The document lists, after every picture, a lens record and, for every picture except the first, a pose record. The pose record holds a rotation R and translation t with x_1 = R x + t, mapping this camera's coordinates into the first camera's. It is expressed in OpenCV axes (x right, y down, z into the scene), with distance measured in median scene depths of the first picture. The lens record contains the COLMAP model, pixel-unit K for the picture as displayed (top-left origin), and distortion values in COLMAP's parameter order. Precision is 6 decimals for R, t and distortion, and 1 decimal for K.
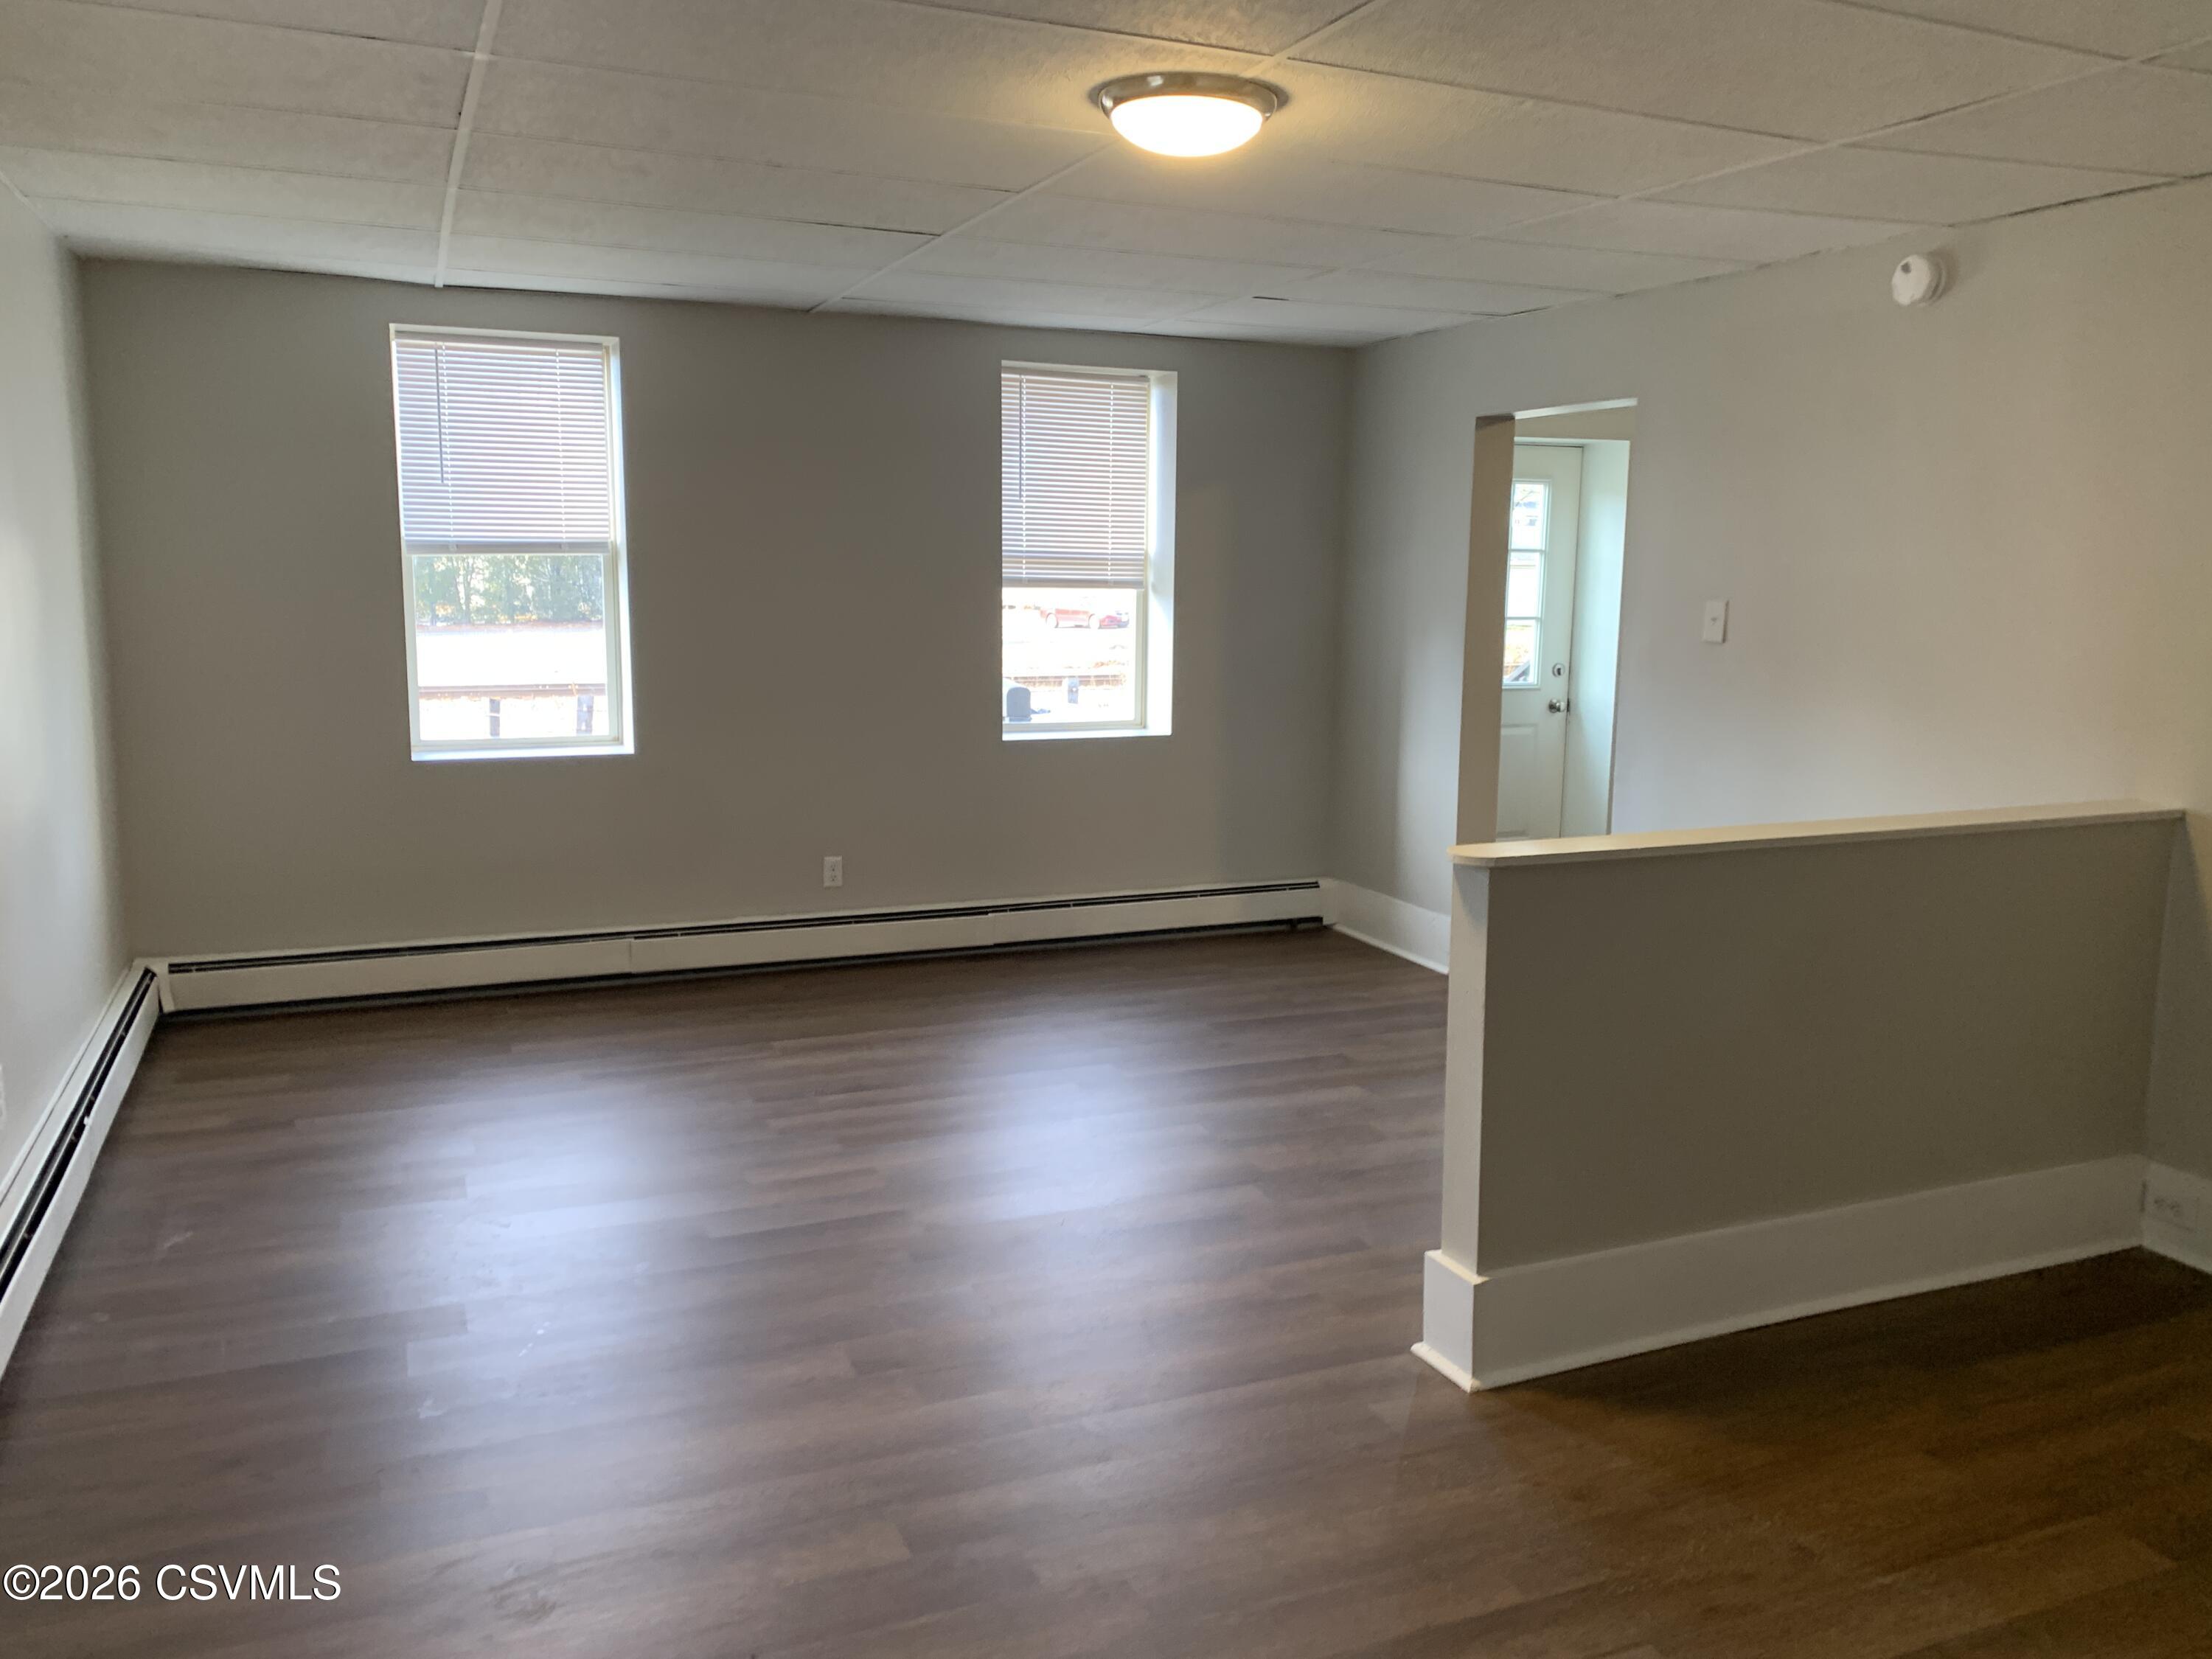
lens RADIAL K [[1643.1, 0, 1097.6], [0, 1643.1, 869.2], [0, 0, 1]] dist [0.095471, -0.177430]
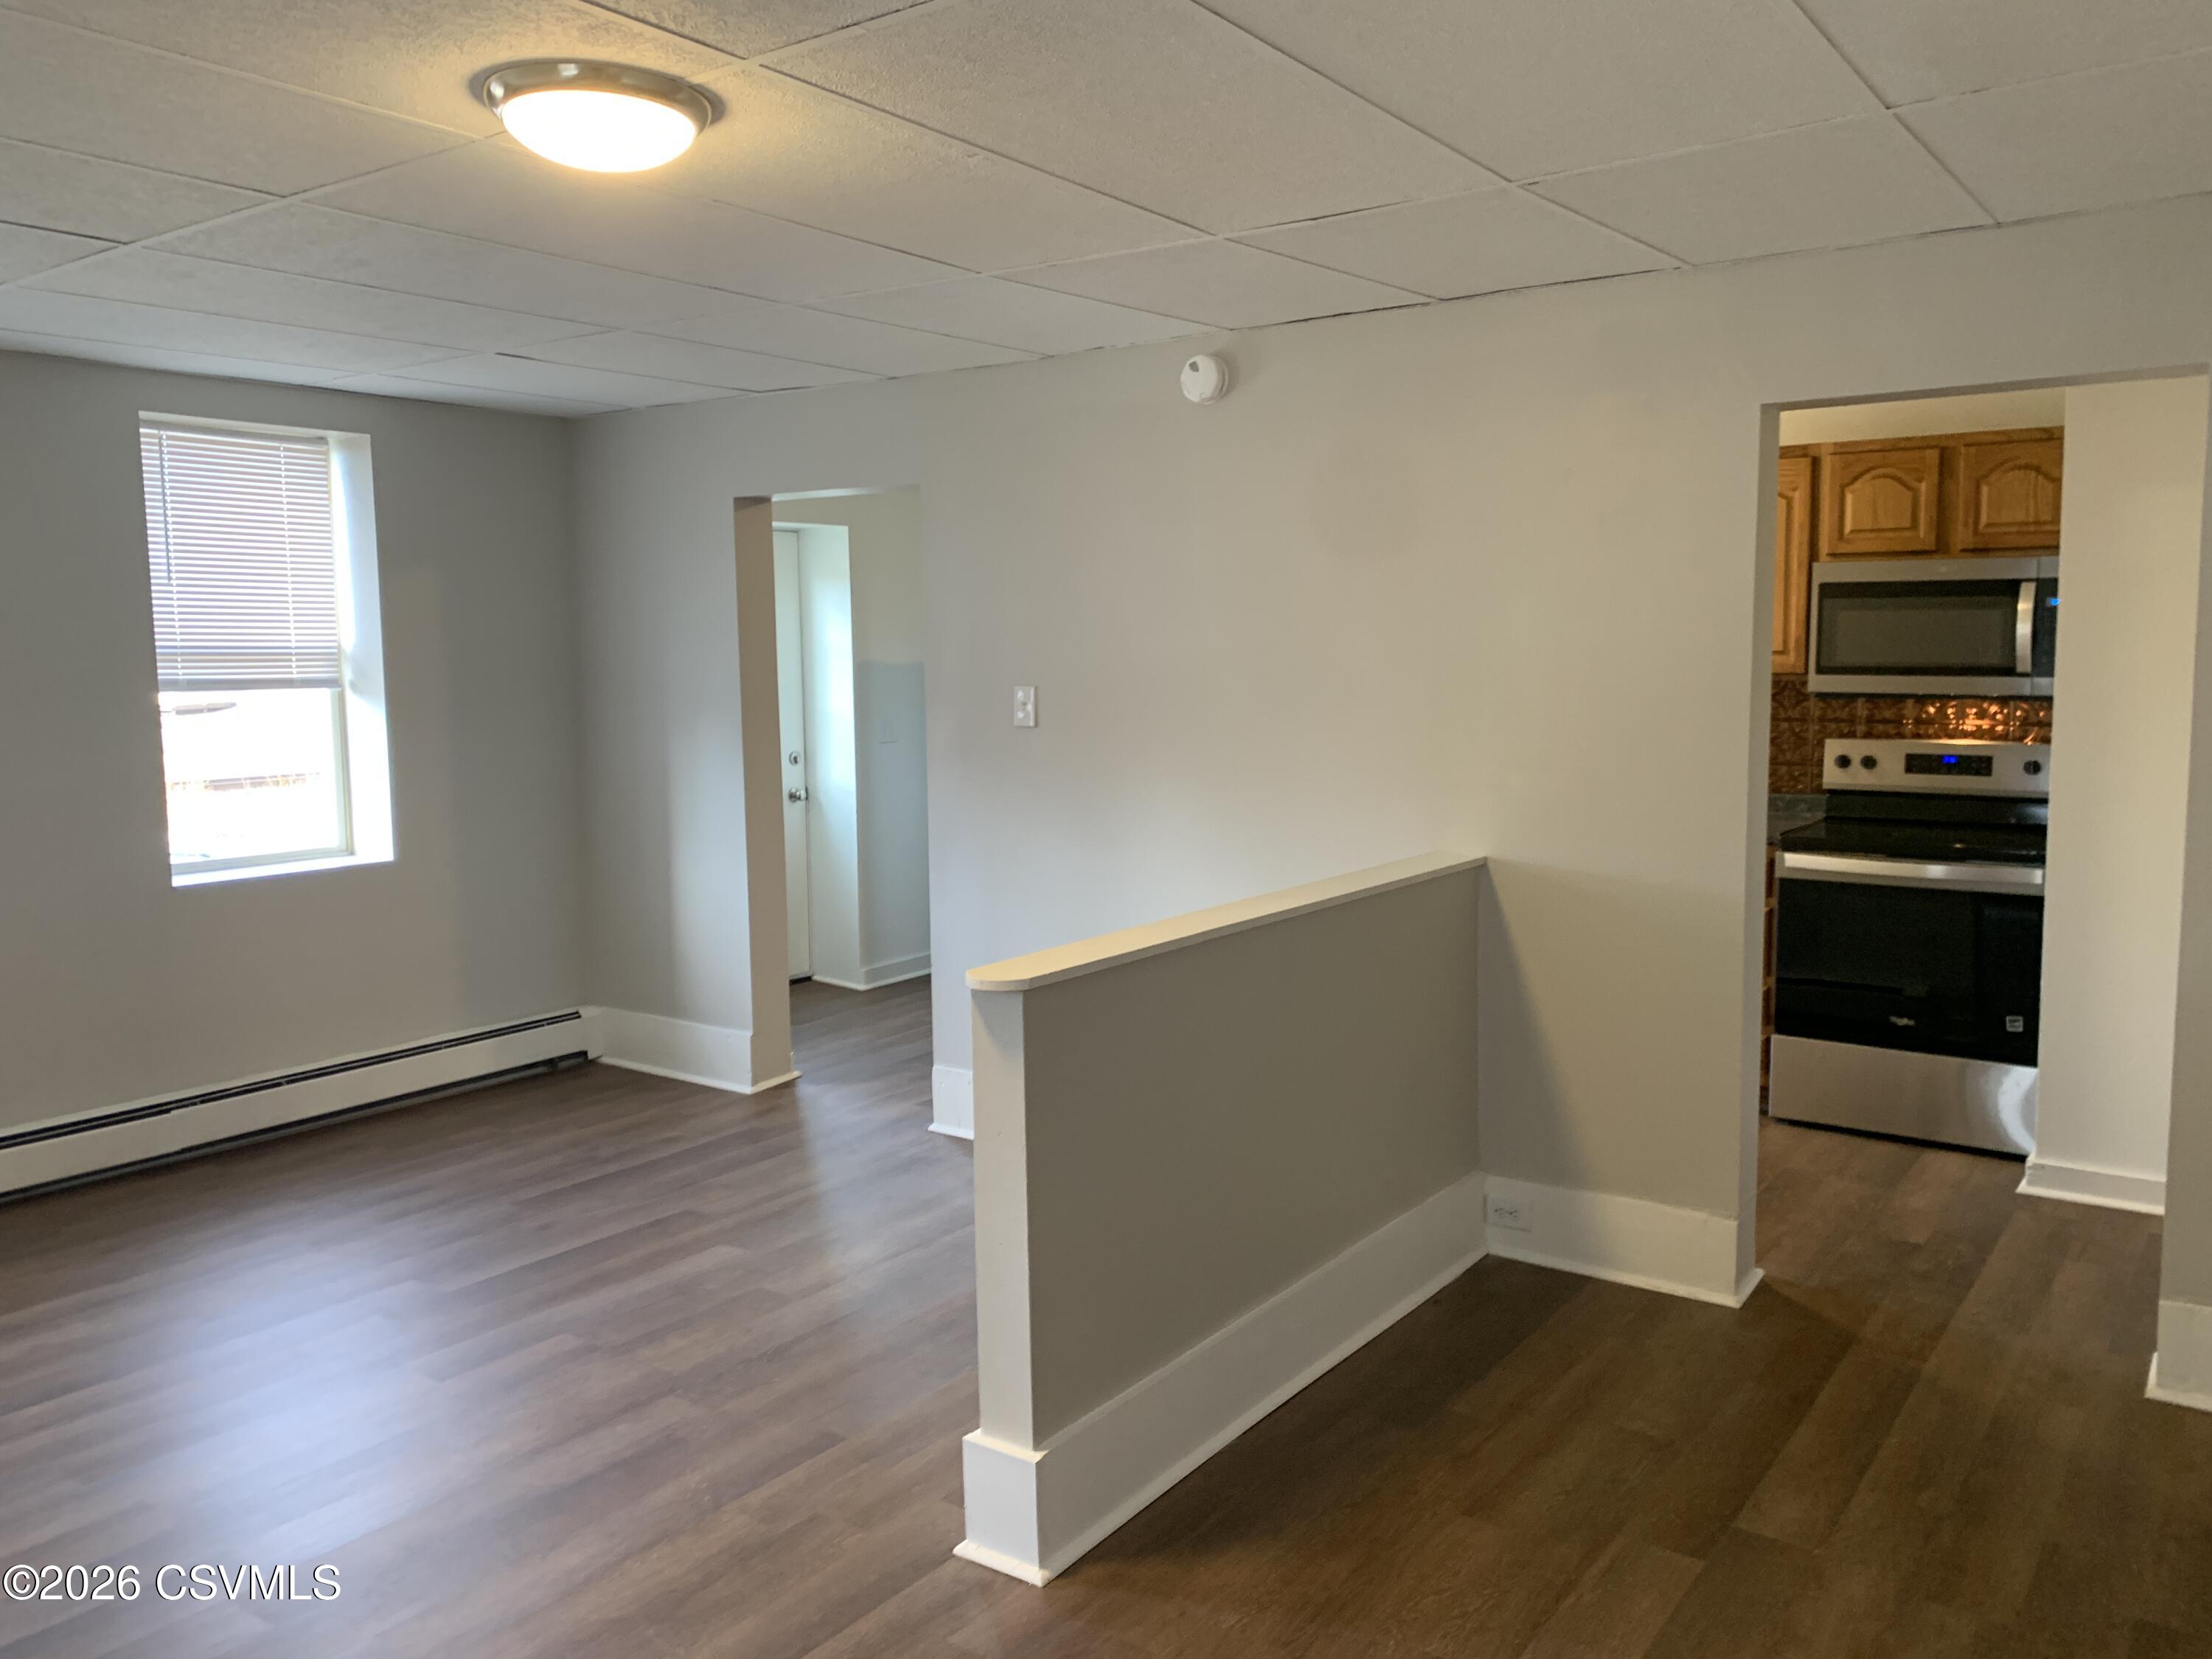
lens RADIAL K [[1677.4, 0, 1090.1], [0, 1677.4, 839.4], [0, 0, 1]] dist [0.047813, -0.063832]
pose [[0.860152, -0.079170, 0.503855, -0.096254], [0.114065, 0.992718, -0.038741, -0.022002], [-0.497119, 0.090796, 0.862919, 0.101078]]
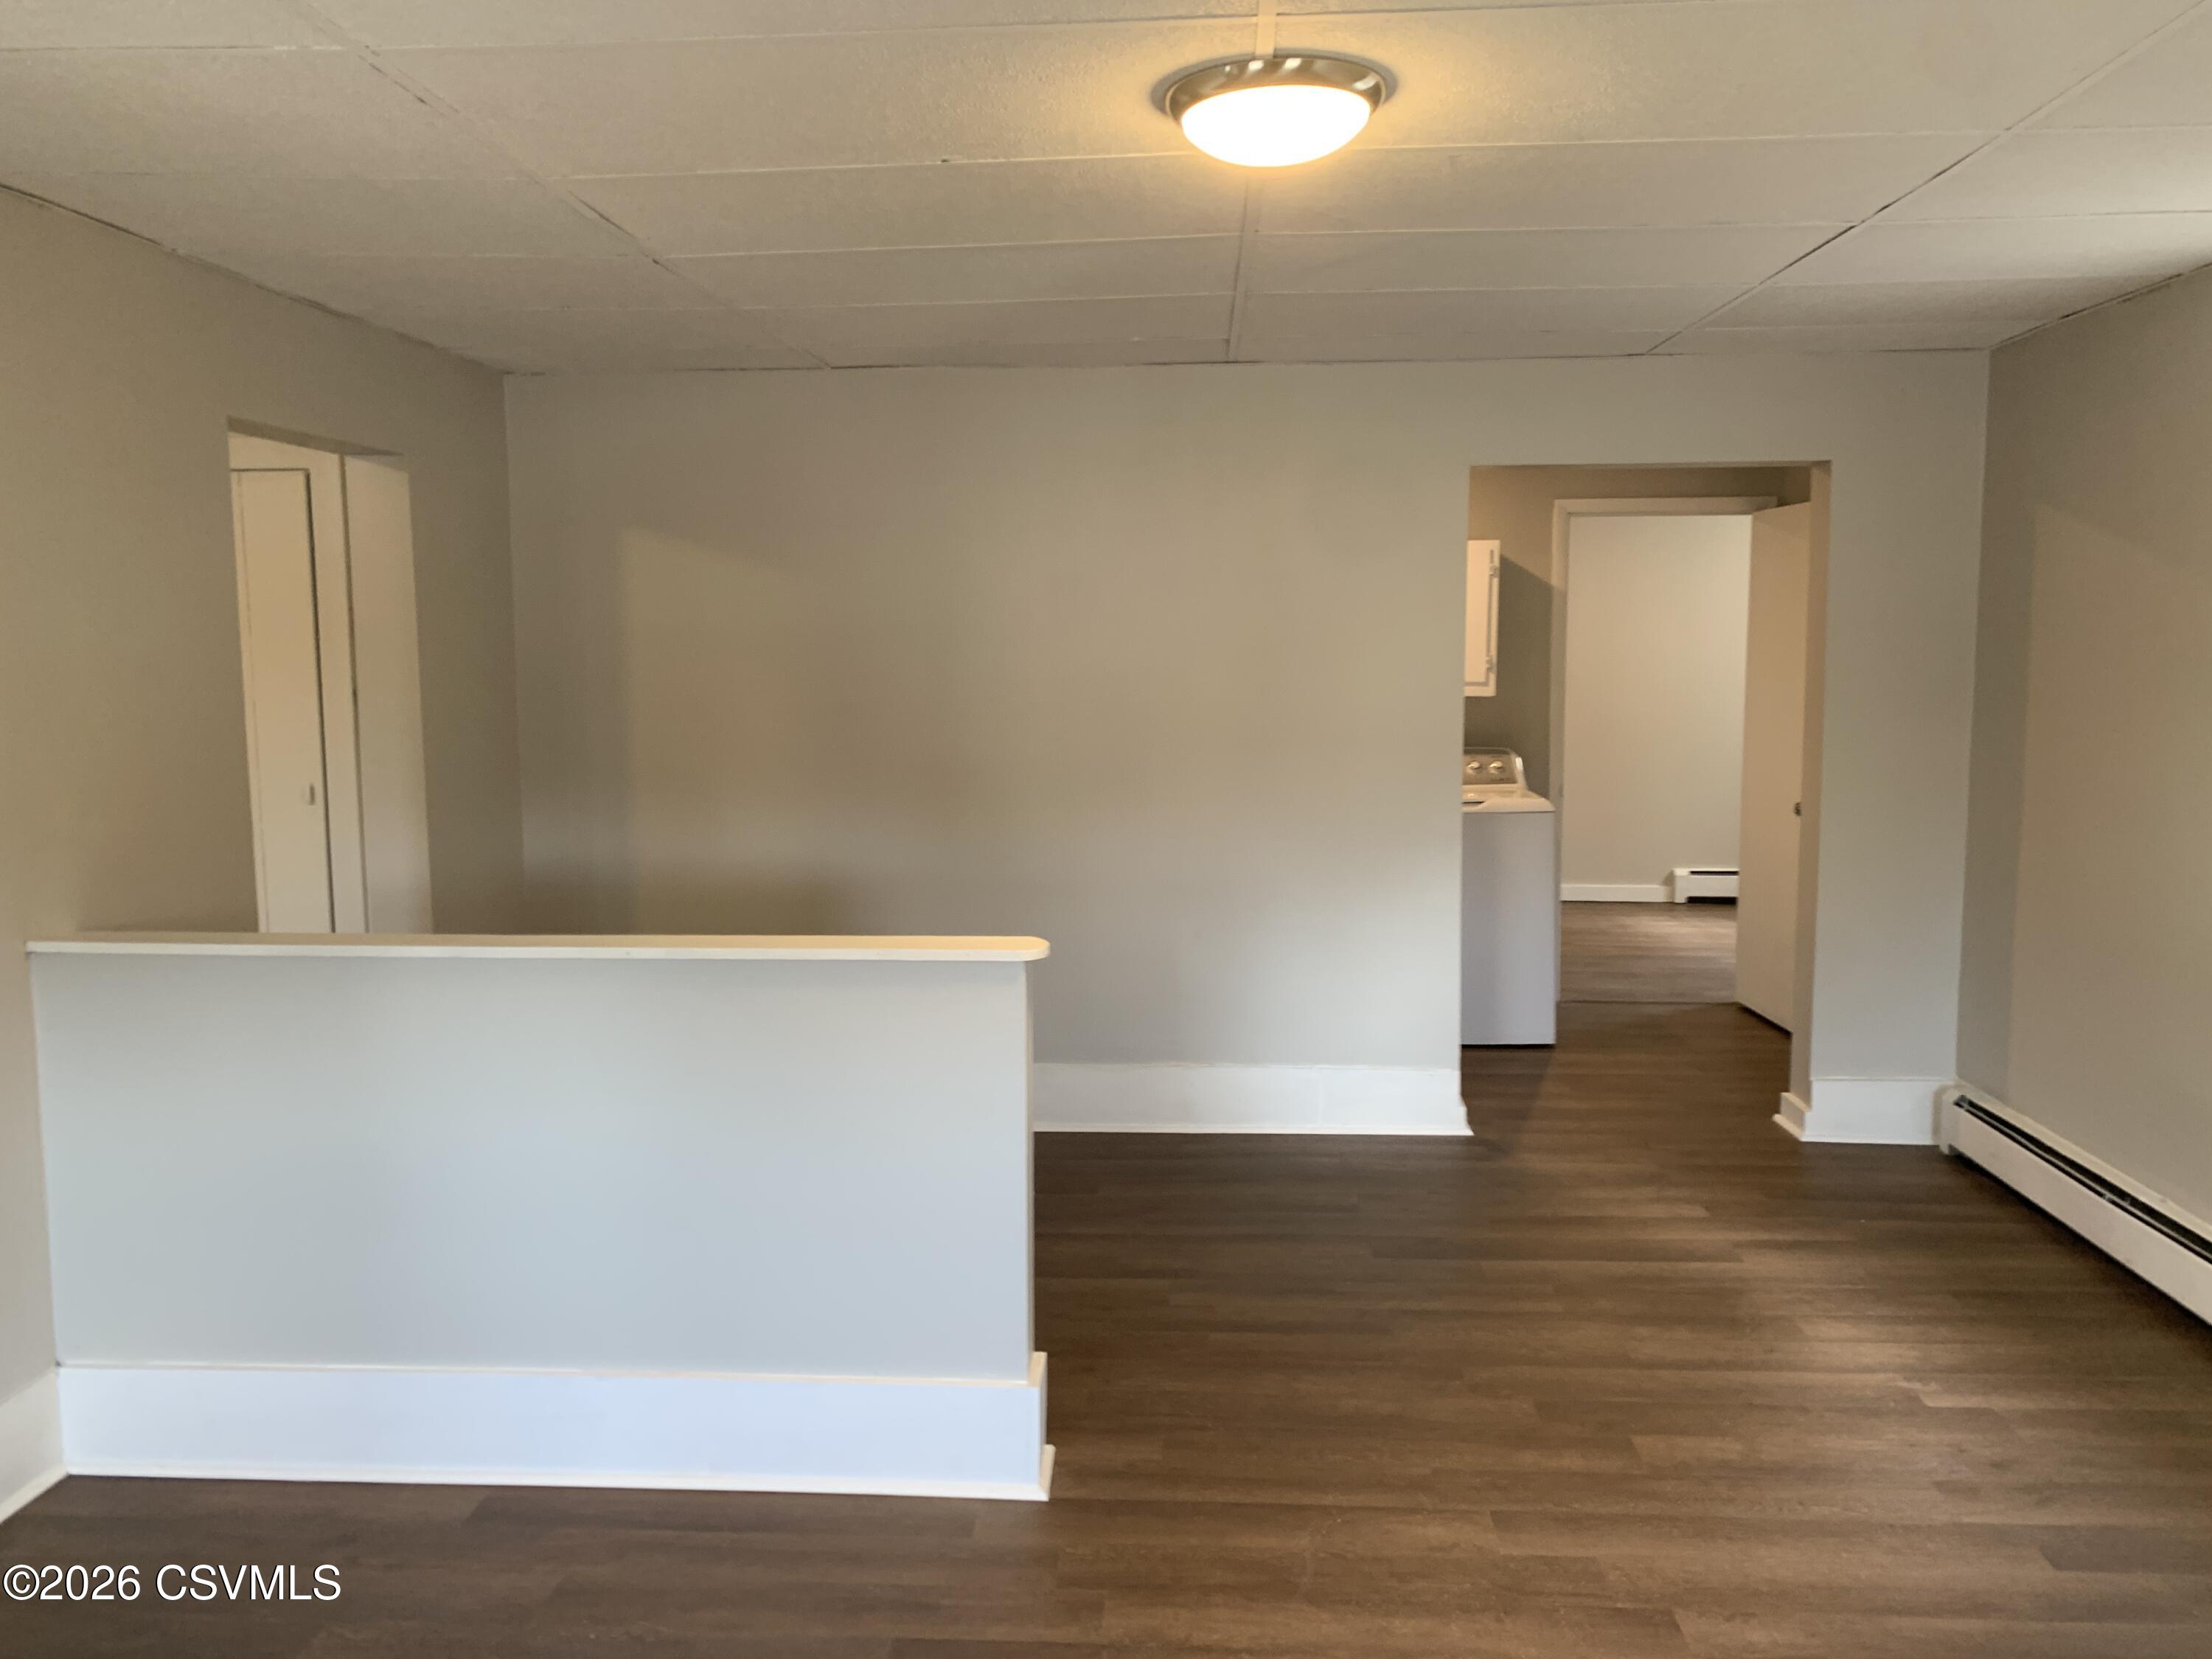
lens RADIAL K [[1675.2, 0, 1100.8], [0, 1675.2, 811.7], [0, 0, 1]] dist [0.002401, 0.002313]
pose [[-0.886173, -0.050210, 0.460626, -0.143475], [0.087319, 0.958204, 0.272434, -0.189495], [-0.455053, 0.281645, -0.844750, 0.957415]]
